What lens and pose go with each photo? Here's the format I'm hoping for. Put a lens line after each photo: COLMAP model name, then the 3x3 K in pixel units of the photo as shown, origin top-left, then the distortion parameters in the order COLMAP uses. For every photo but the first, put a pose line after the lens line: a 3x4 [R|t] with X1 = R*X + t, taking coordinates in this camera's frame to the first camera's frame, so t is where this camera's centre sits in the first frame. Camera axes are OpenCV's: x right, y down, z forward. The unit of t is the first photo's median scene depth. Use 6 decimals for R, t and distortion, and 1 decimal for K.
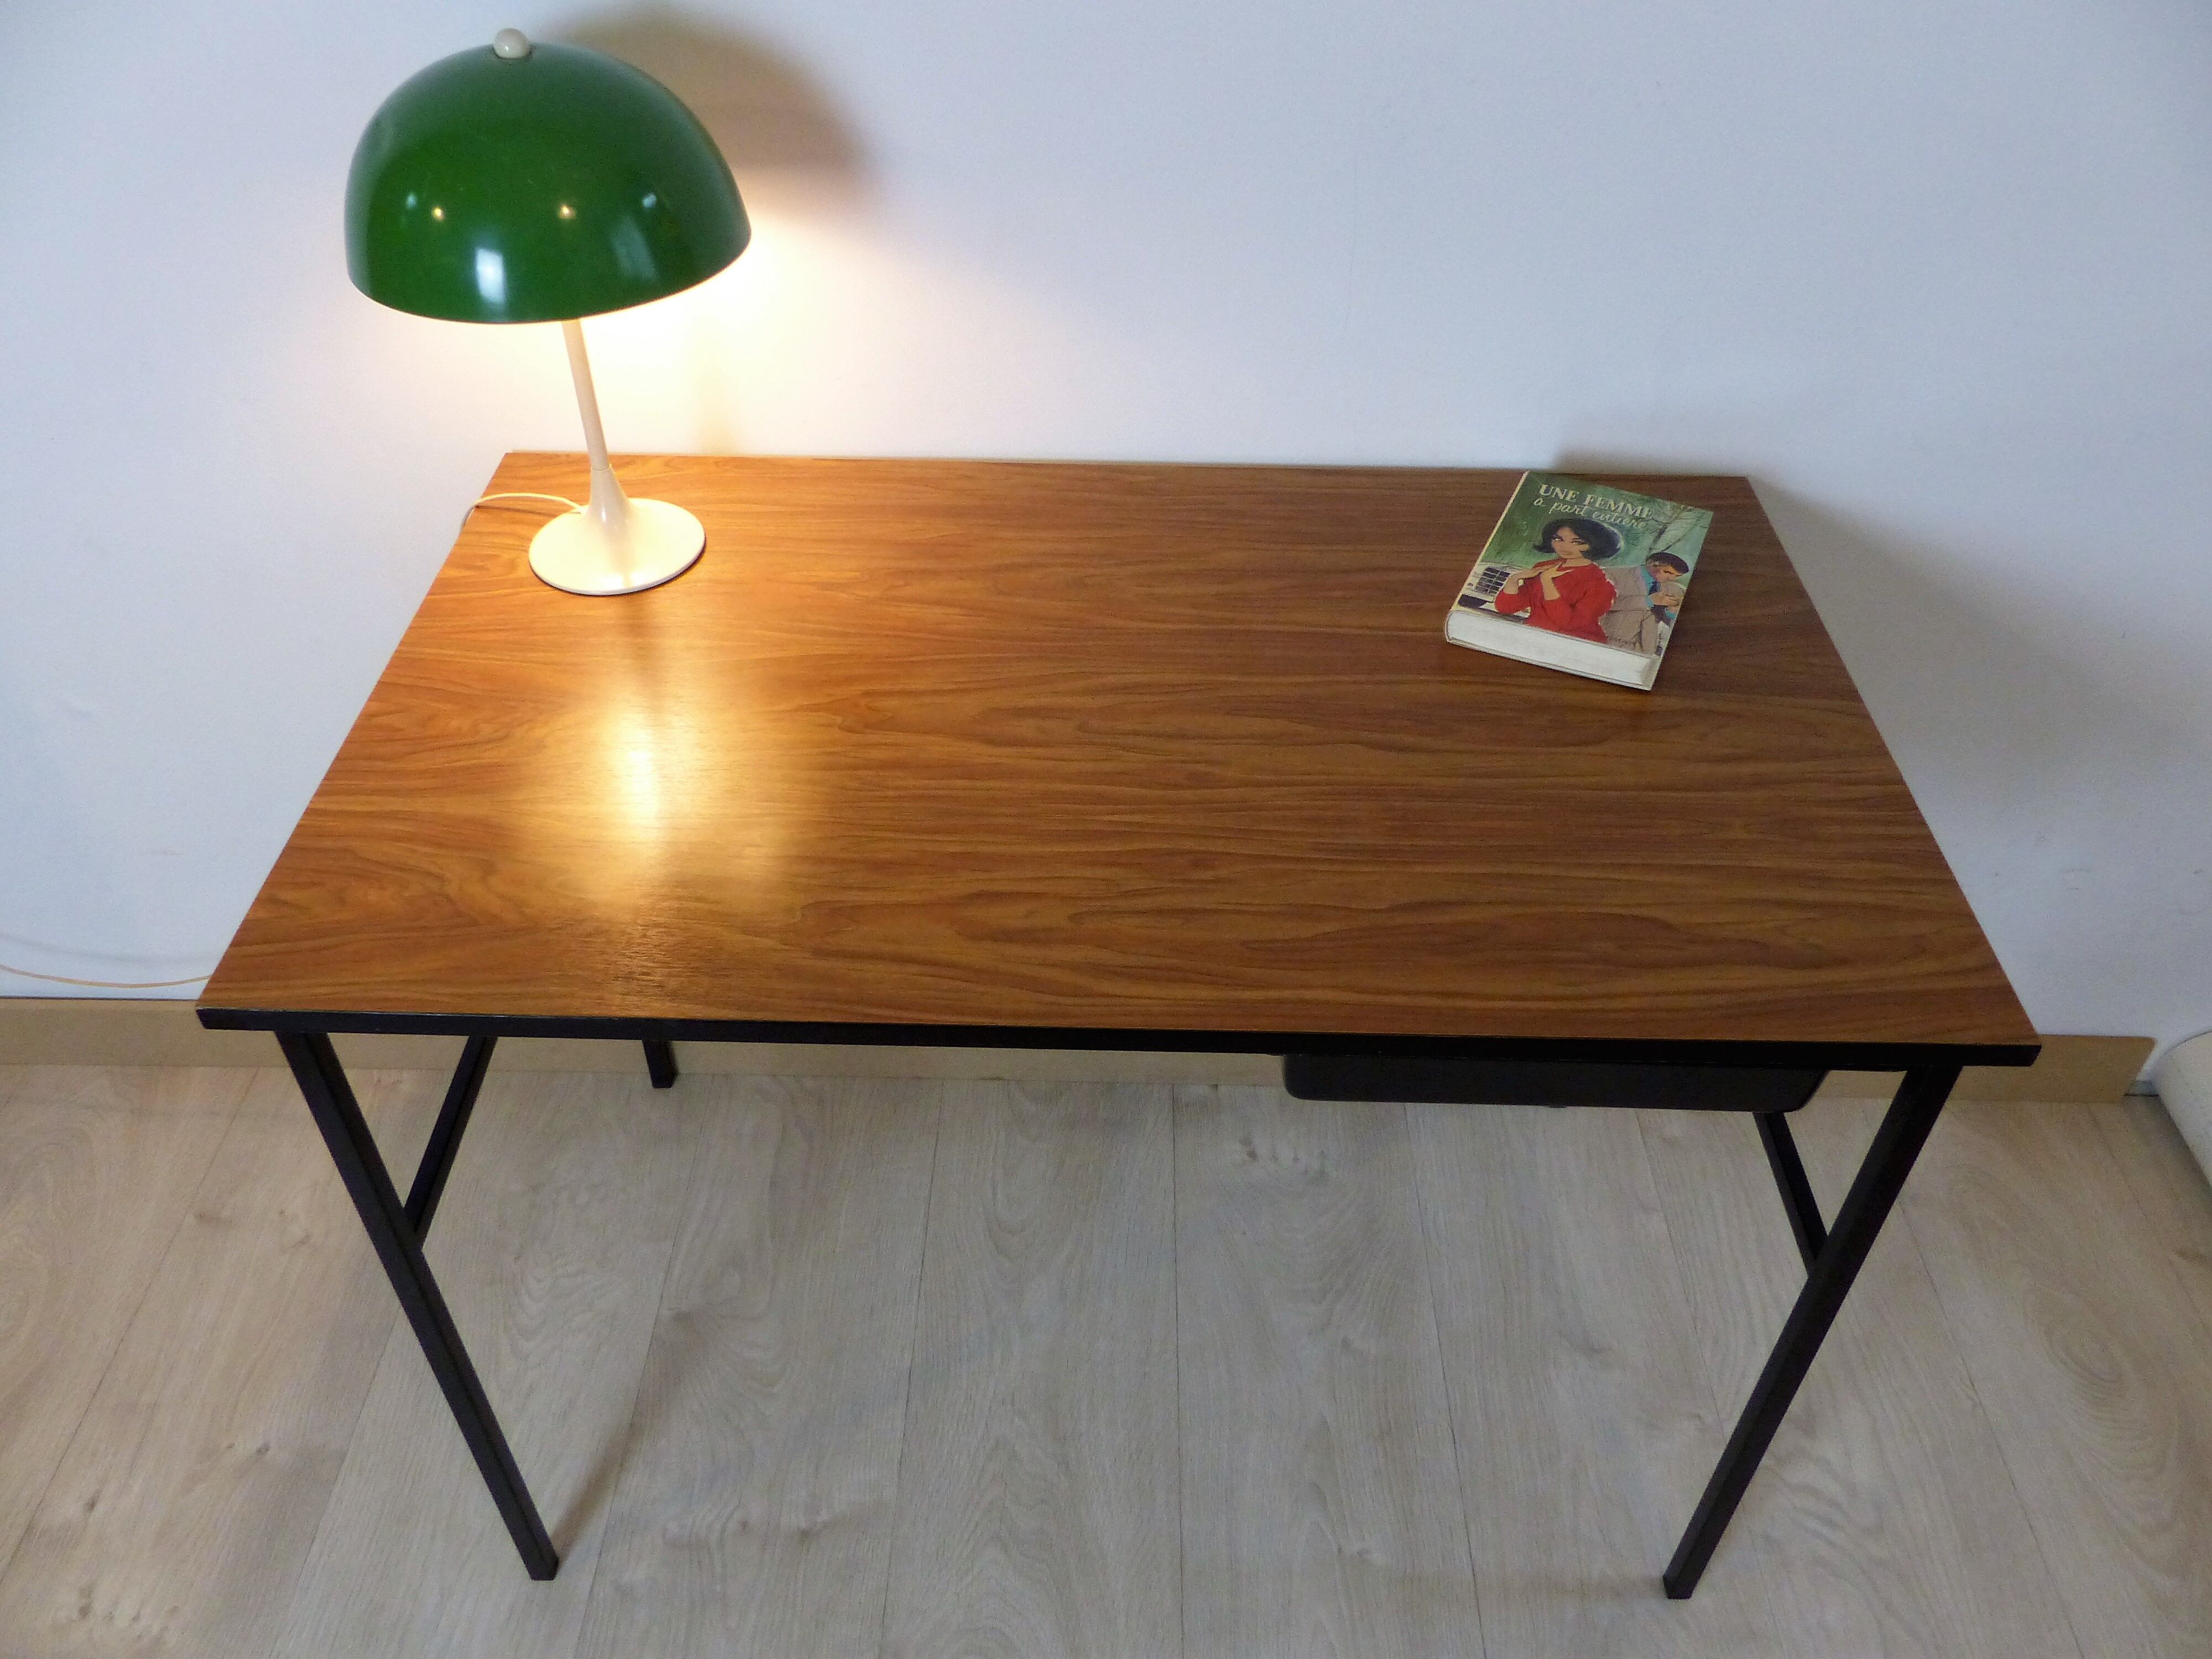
lens RADIAL K [[1701.8, 0, 1101.3], [0, 1701.8, 852.7], [0, 0, 1]] dist [-0.026823, 0.023639]
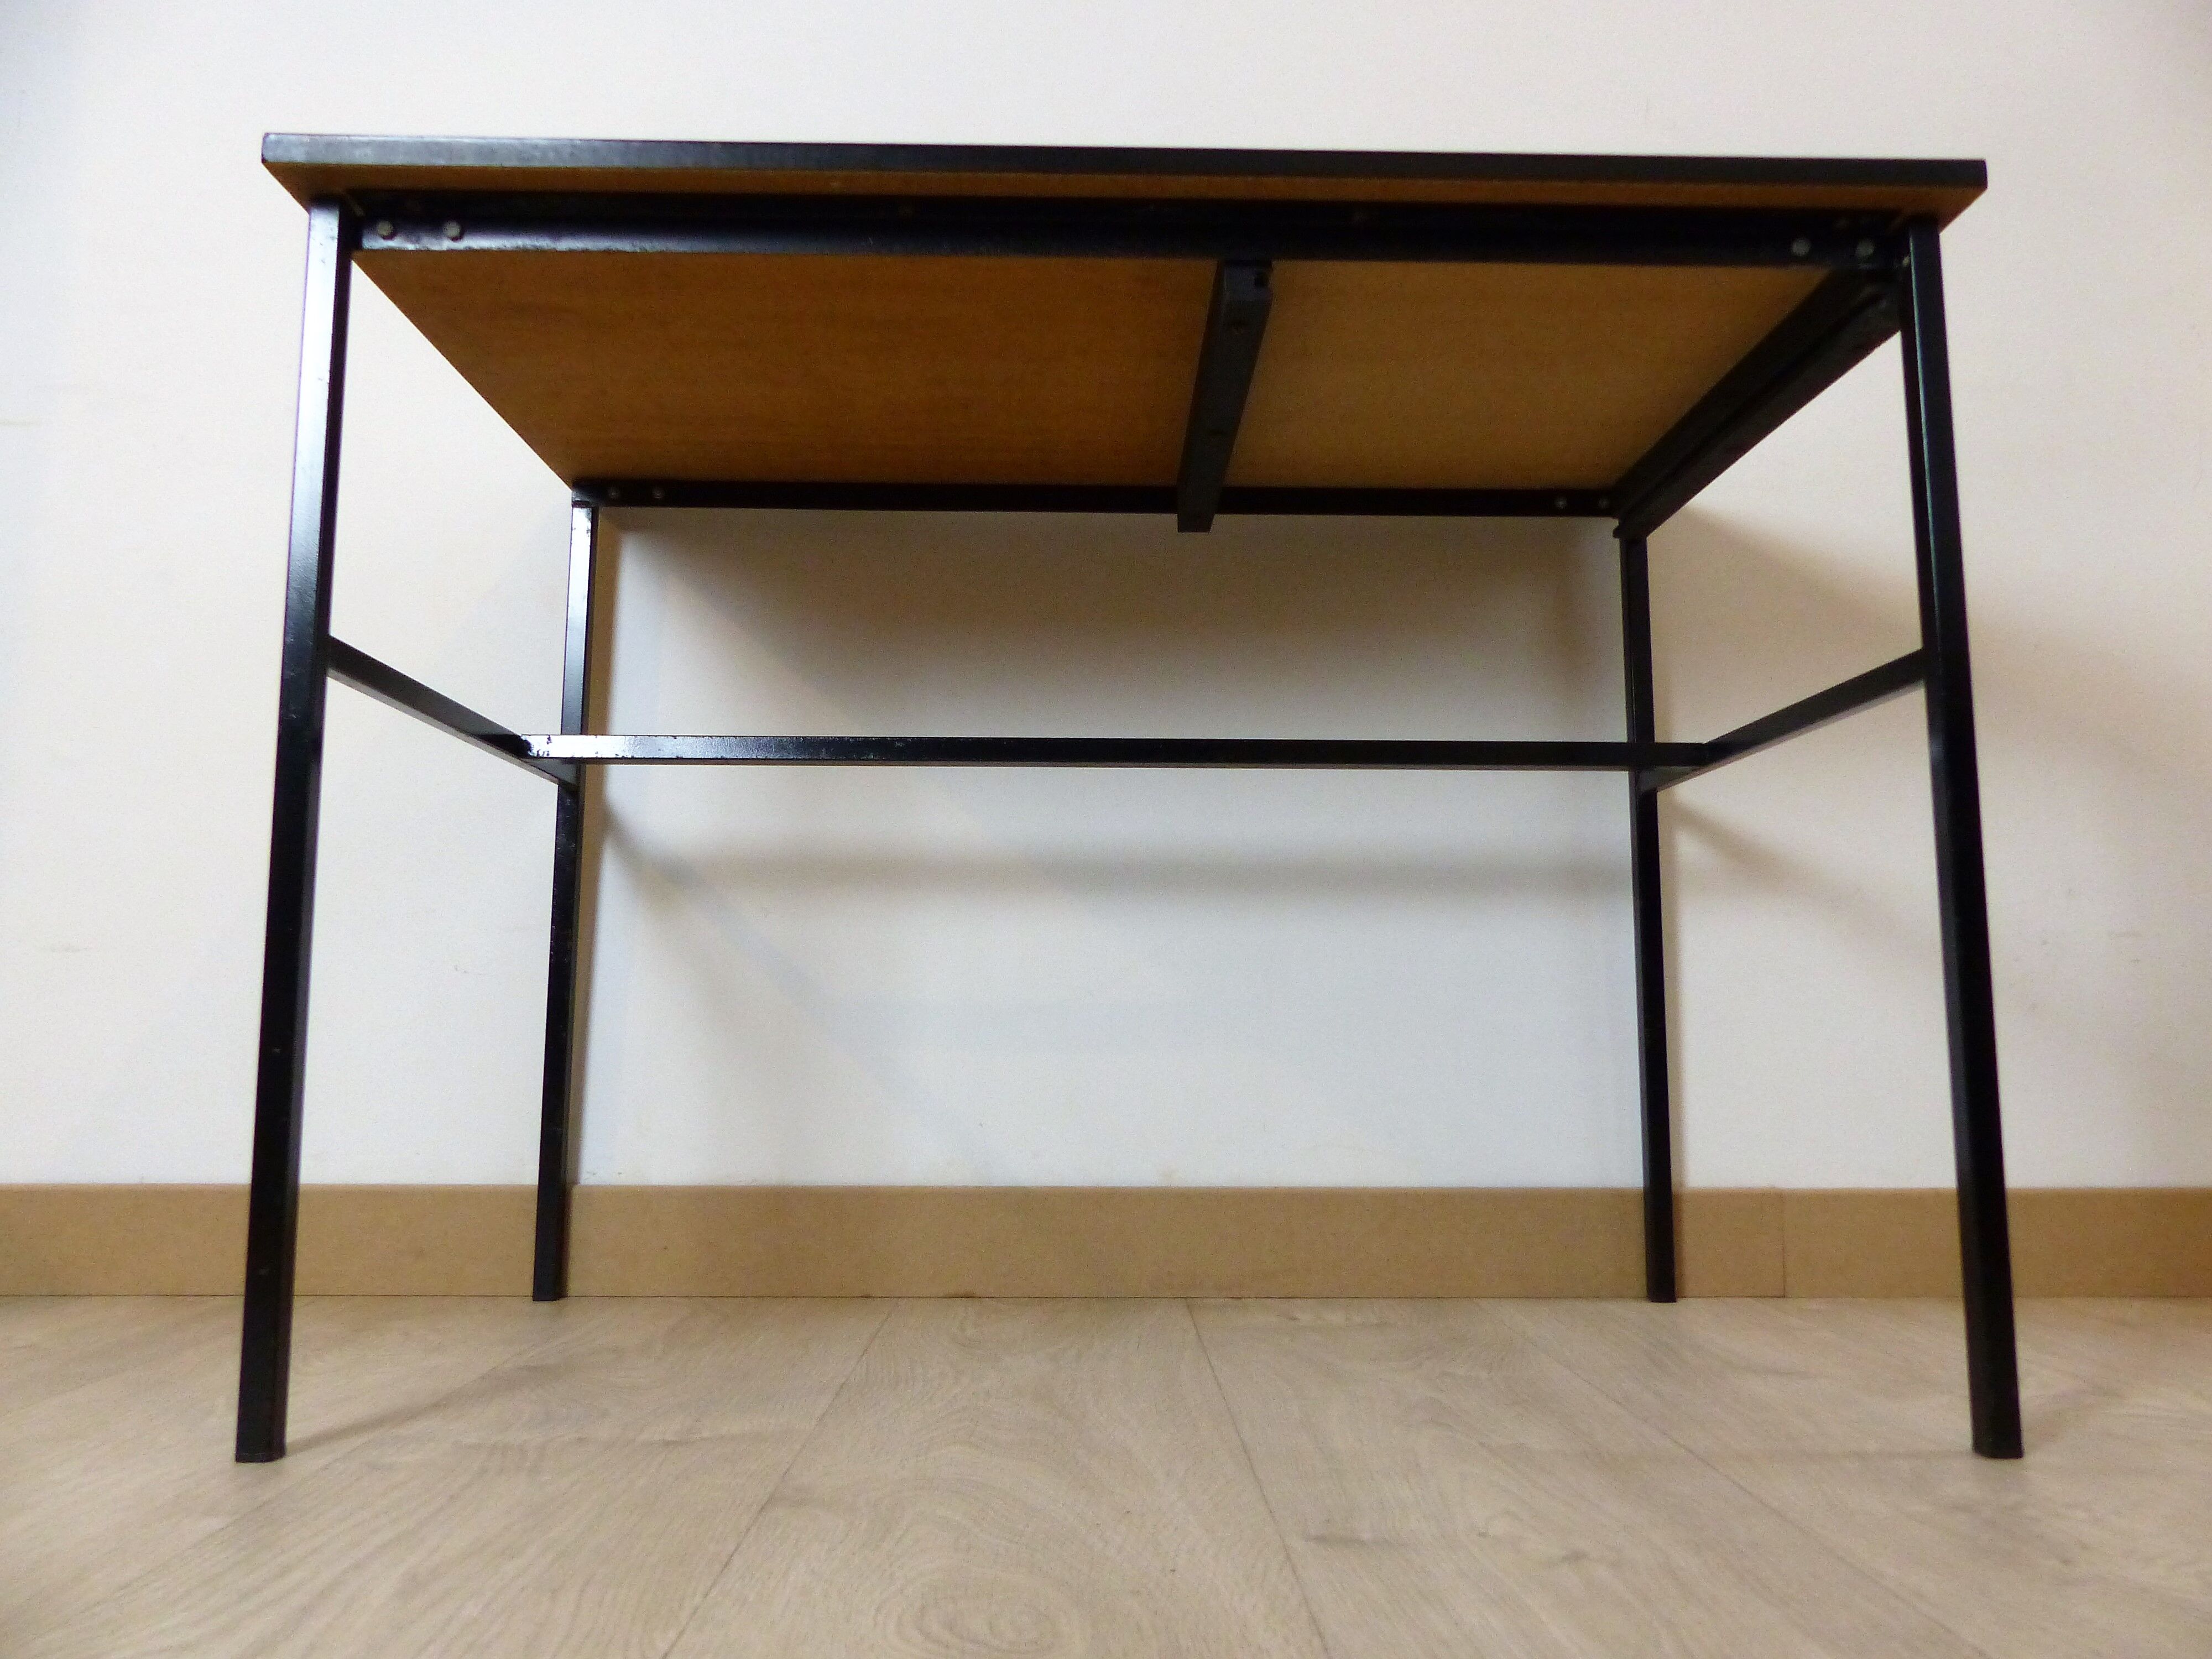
lens RADIAL K [[1701.8, 0, 1103.2], [0, 1701.8, 831.6], [0, 0, 1]] dist [-0.026823, 0.023639]
pose [[0.999441, -0.001887, 0.033386, -0.028897], [0.026248, 0.662837, -0.748303, 0.737585], [-0.020717, 0.748761, 0.662516, 0.380237]]
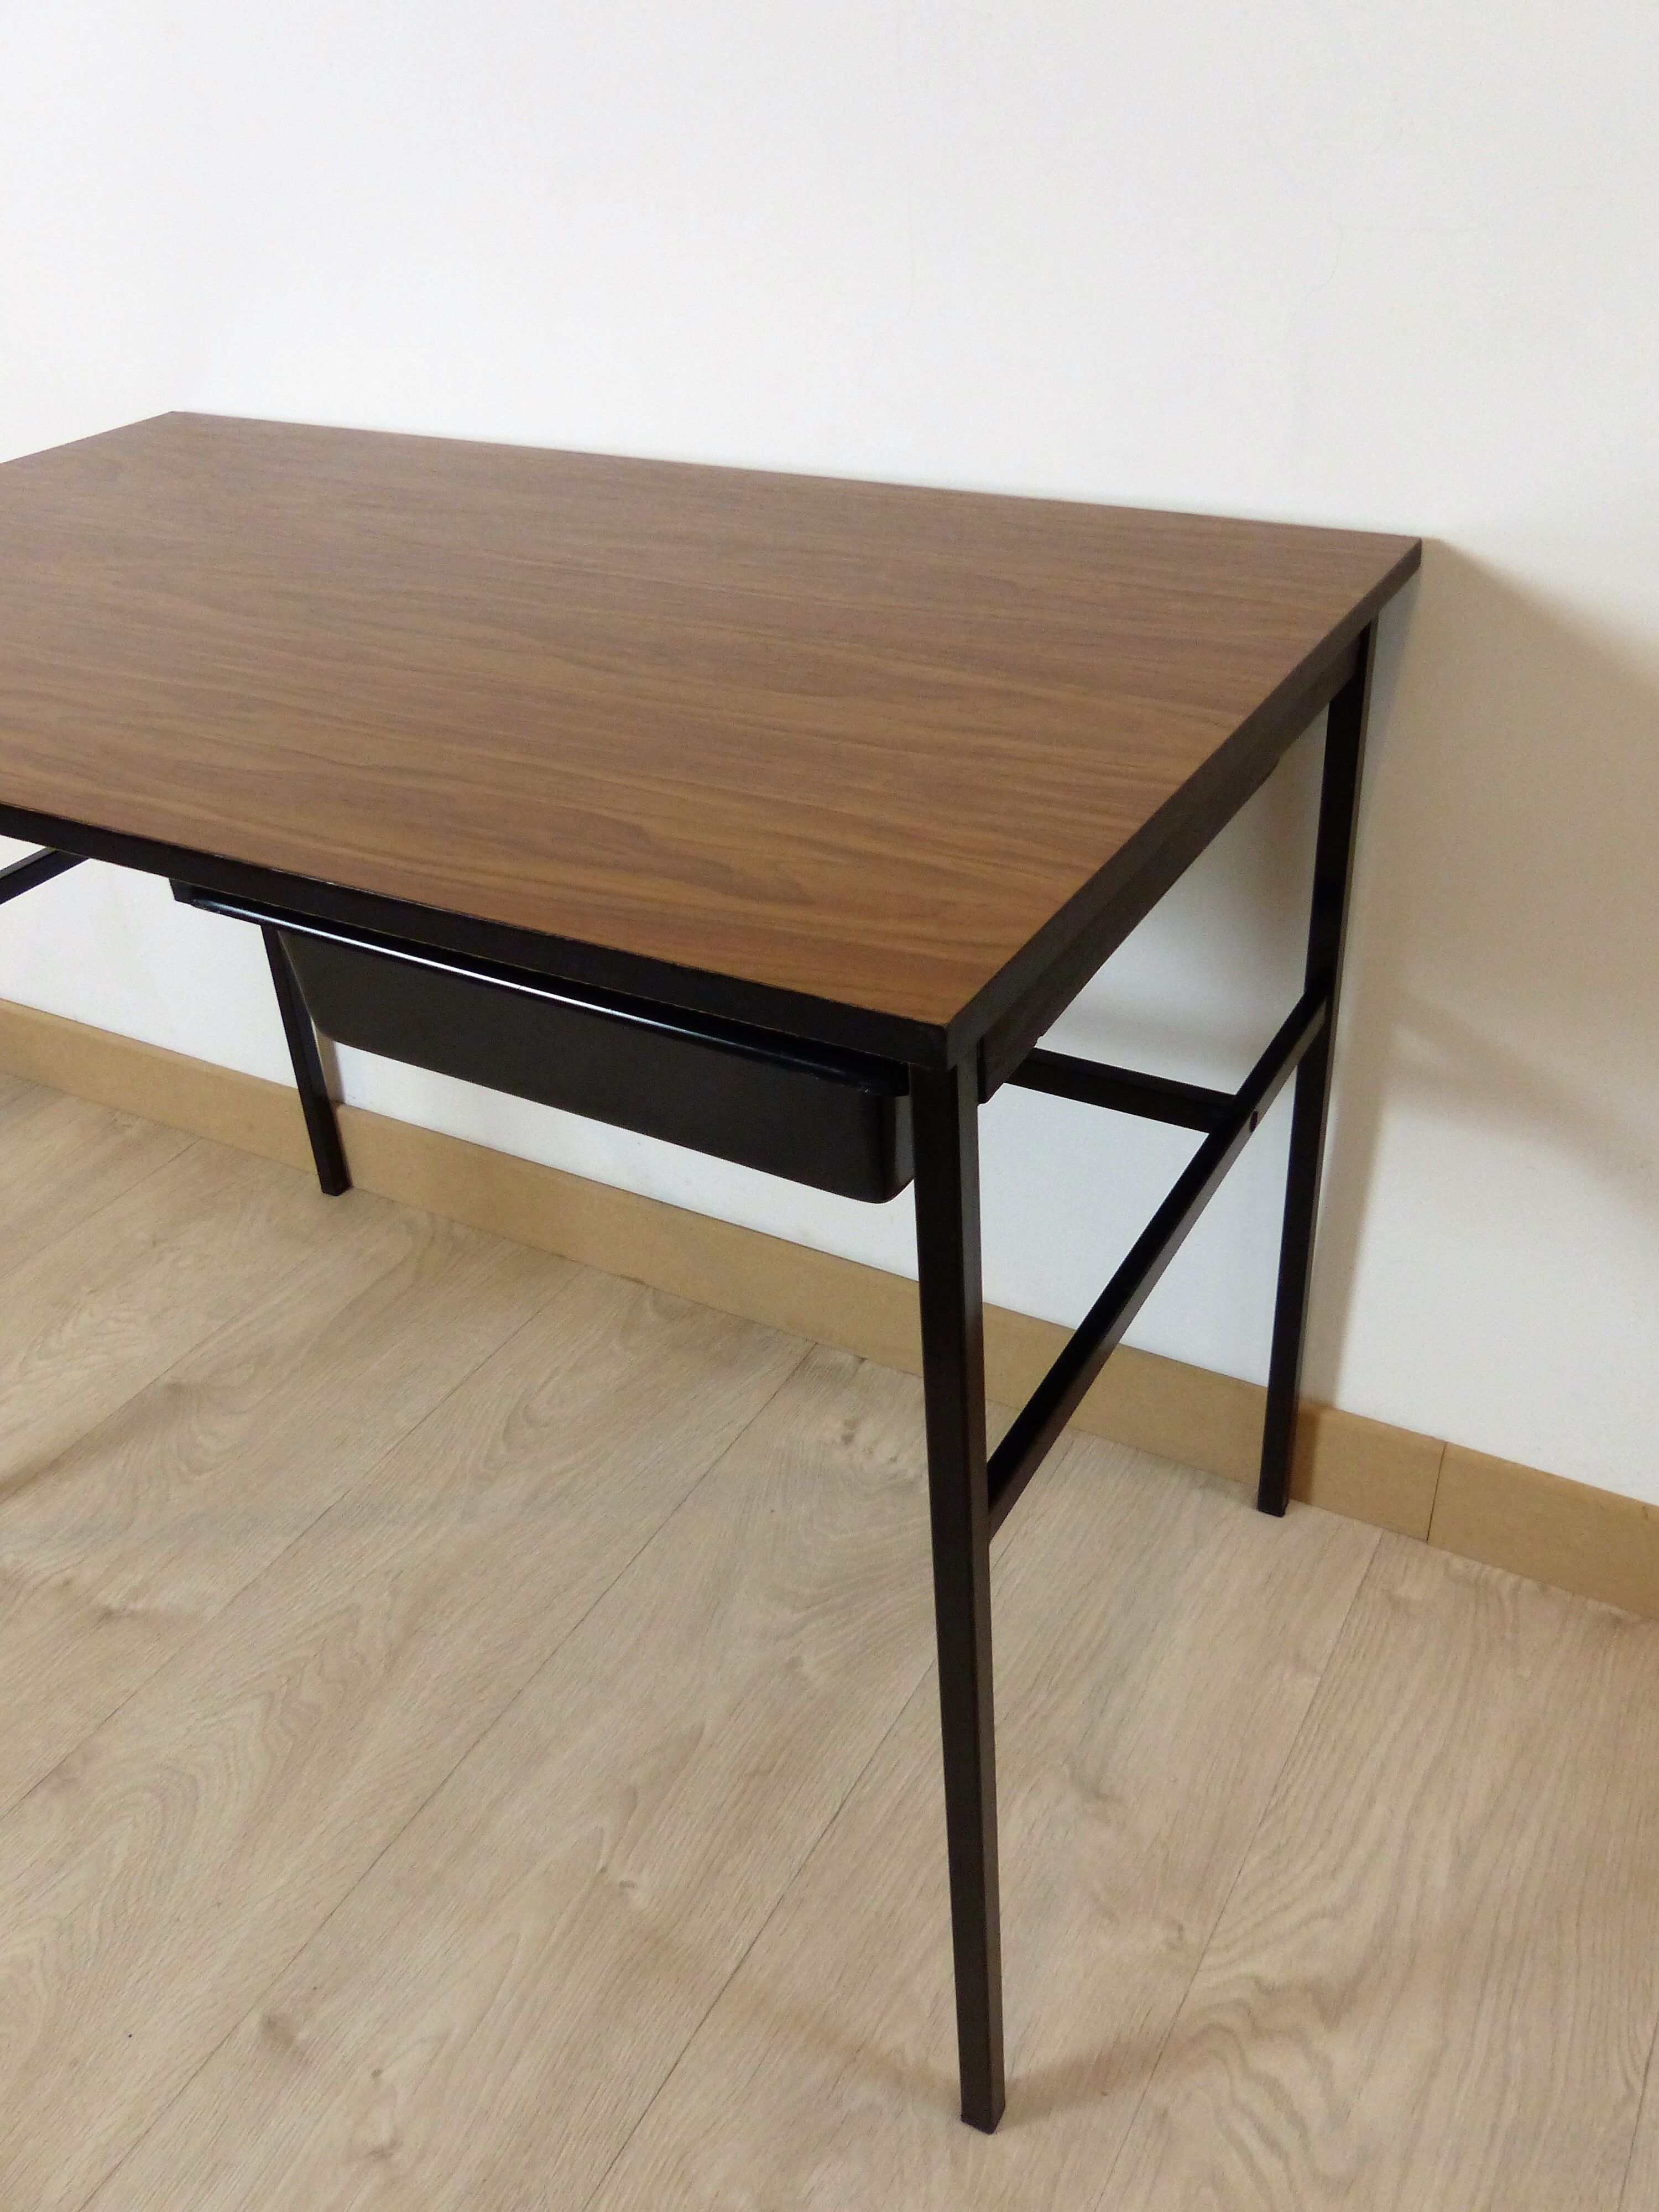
lens RADIAL K [[1867.8, 0, 827.2], [0, 1867.8, 1095.5], [0, 0, 1]] dist [-0.031997, 0.036558]
pose [[0.878224, 0.215052, -0.427172, 0.499851], [-0.278977, 0.955847, -0.092345, 0.130845], [0.388452, 0.200271, 0.899442, 0.227393]]
